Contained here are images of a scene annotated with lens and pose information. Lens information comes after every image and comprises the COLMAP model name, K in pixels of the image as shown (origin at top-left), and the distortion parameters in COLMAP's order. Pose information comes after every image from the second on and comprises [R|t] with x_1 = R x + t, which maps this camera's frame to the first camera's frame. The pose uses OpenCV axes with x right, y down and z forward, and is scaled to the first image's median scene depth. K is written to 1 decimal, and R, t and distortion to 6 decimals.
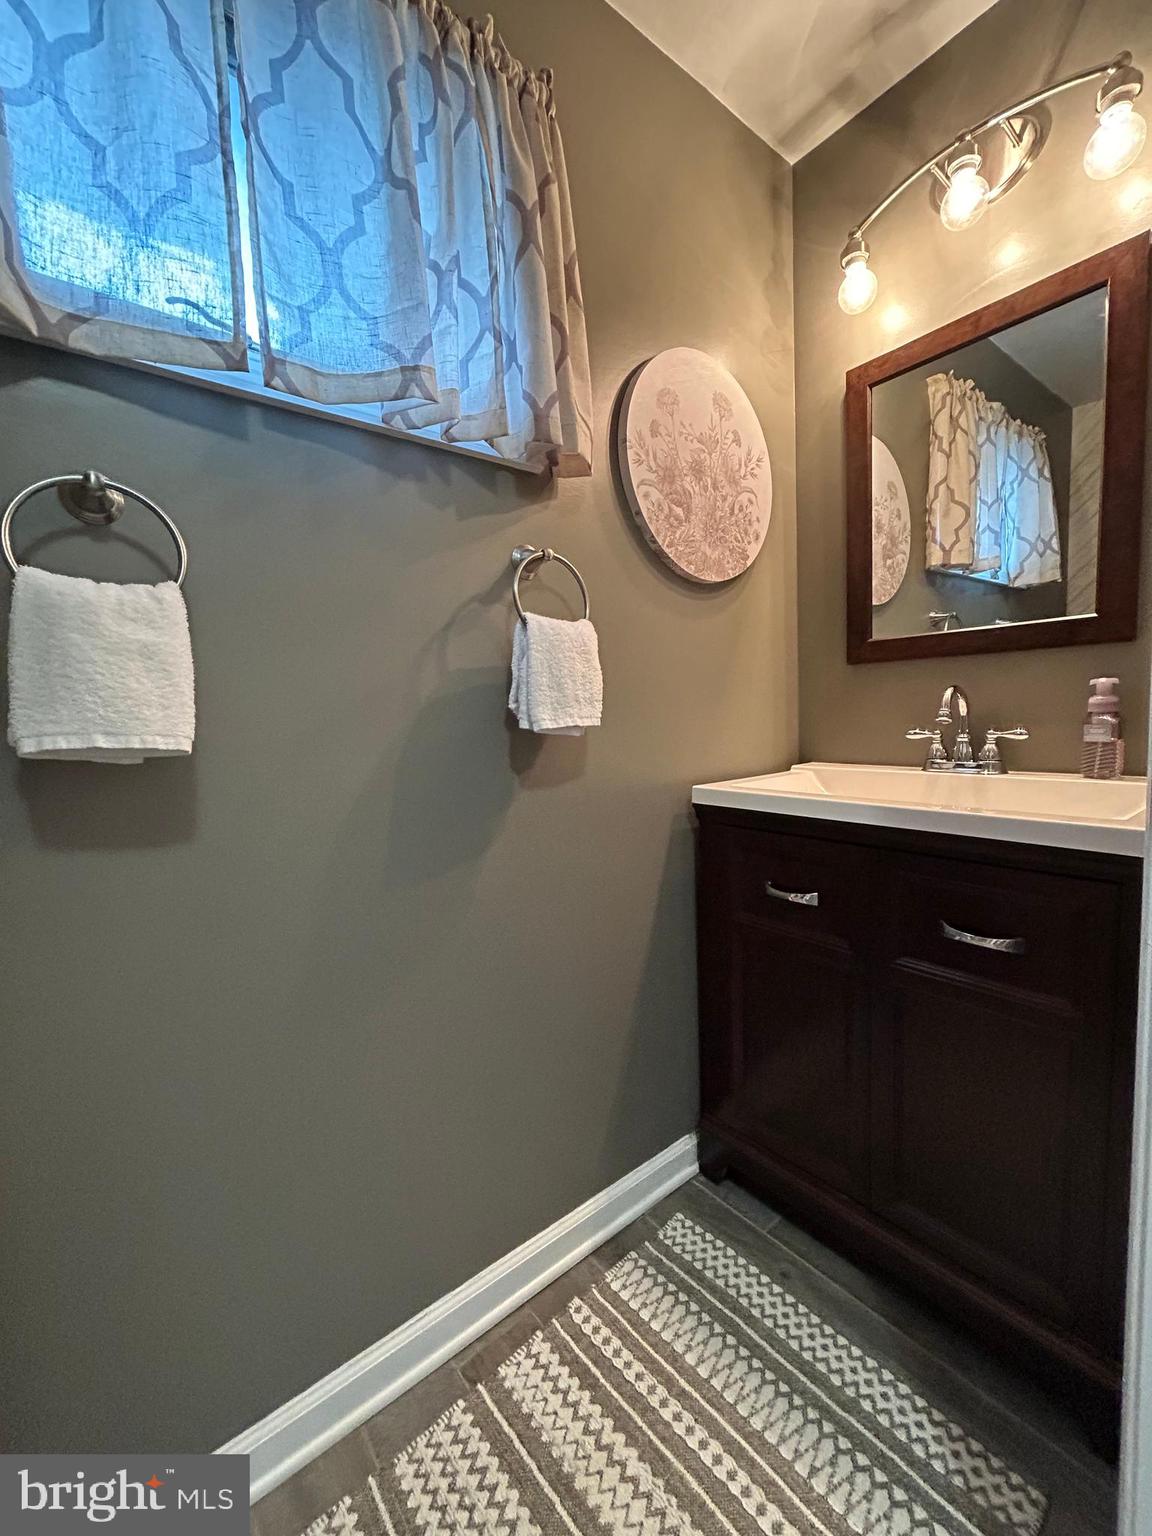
lens RADIAL K [[620.5, 0, 578.7], [0, 620.5, 765.0], [0, 0, 1]] dist [-0.000690, -0.000397]
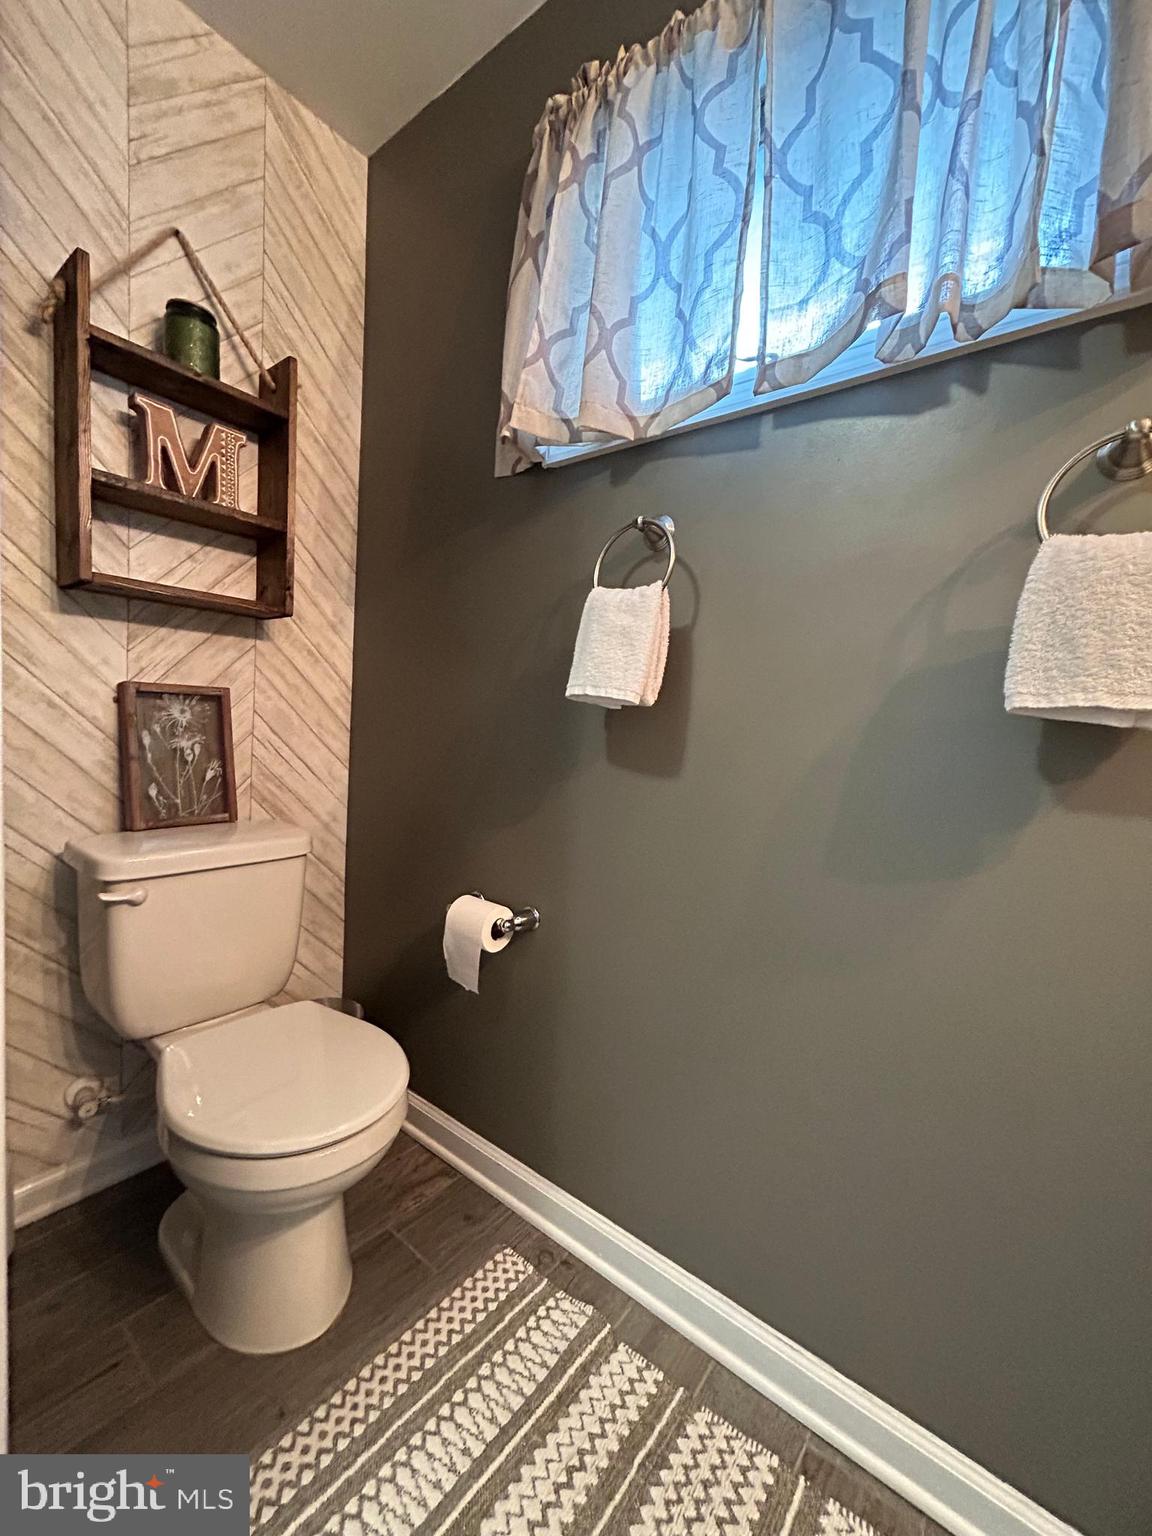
lens RADIAL K [[620.5, 0, 578.7], [0, 620.5, 765.0], [0, 0, 1]] dist [-0.000690, -0.000397]
pose [[0.218214, 0.110688, -0.969603, 0.579793], [-0.141926, 0.986583, 0.080686, 0.018569], [0.965526, 0.120005, 0.230996, 0.470251]]
